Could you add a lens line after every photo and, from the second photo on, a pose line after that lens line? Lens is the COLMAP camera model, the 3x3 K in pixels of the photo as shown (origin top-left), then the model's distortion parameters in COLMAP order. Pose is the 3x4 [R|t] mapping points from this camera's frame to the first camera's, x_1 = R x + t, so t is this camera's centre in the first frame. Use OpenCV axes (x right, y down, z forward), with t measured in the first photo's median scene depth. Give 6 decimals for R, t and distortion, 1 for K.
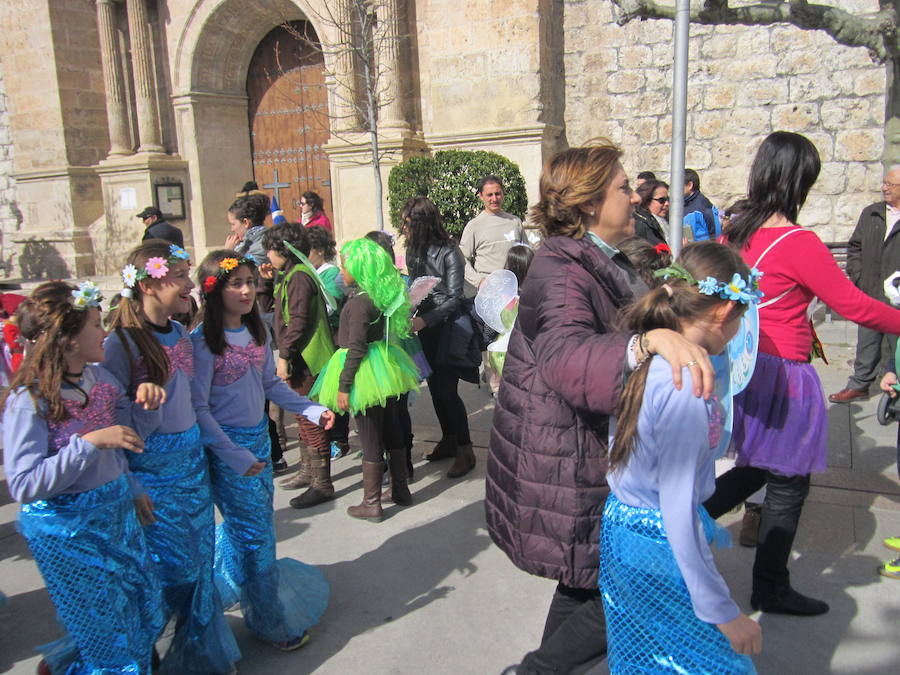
lens RADIAL K [[756.1, 0, 446.4], [0, 756.1, 343.7], [0, 0, 1]] dist [-0.038295, 0.014990]
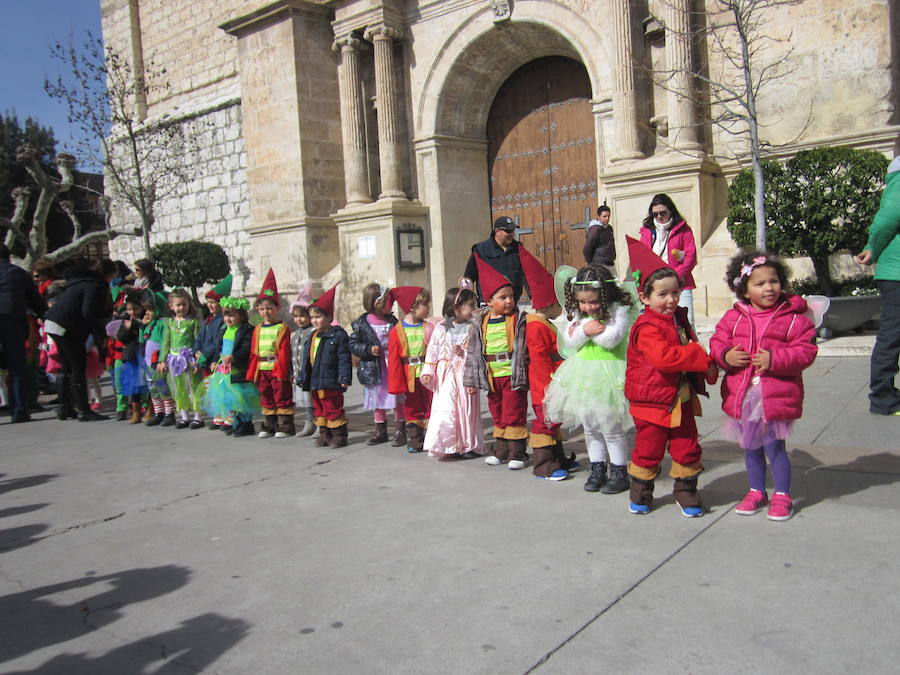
lens RADIAL K [[756.1, 0, 446.4], [0, 756.1, 343.7], [0, 0, 1]] dist [-0.038295, 0.014990]
pose [[0.984092, -0.004793, -0.177595, -0.156809], [-0.014763, 0.993973, -0.108630, 0.032213], [0.177045, 0.109524, 0.978090, 0.093075]]
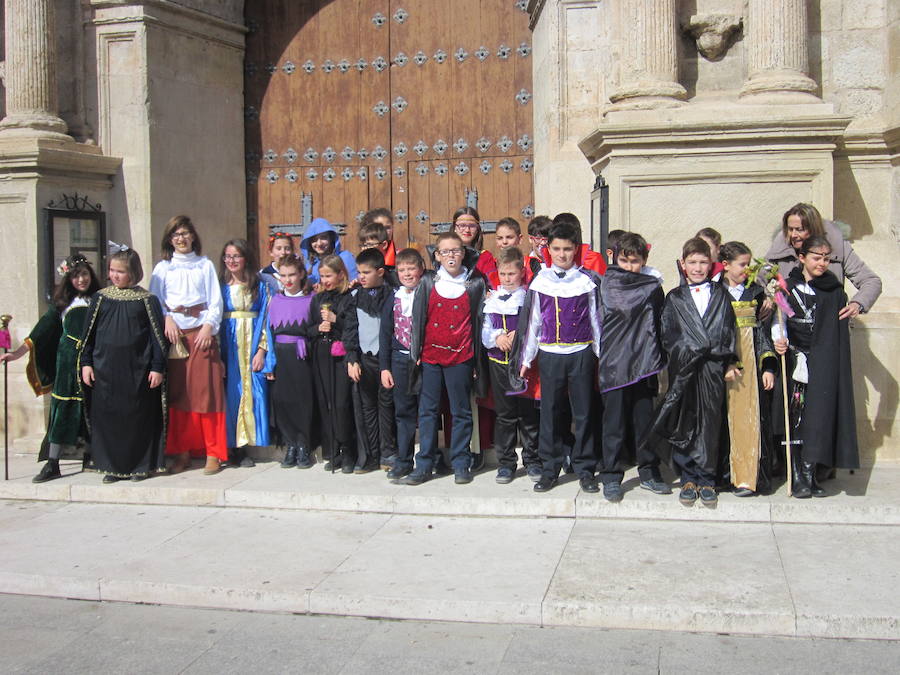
lens RADIAL K [[1075.3, 0, 450.0], [0, 1075.3, 337.5], [0, 0, 1]] dist [-0.082436, 0.024074]
pose [[0.967454, 0.016031, 0.252540, -0.321387], [0.019411, 0.990349, -0.137227, -0.067134], [-0.252303, 0.137662, 0.957806, 0.426911]]
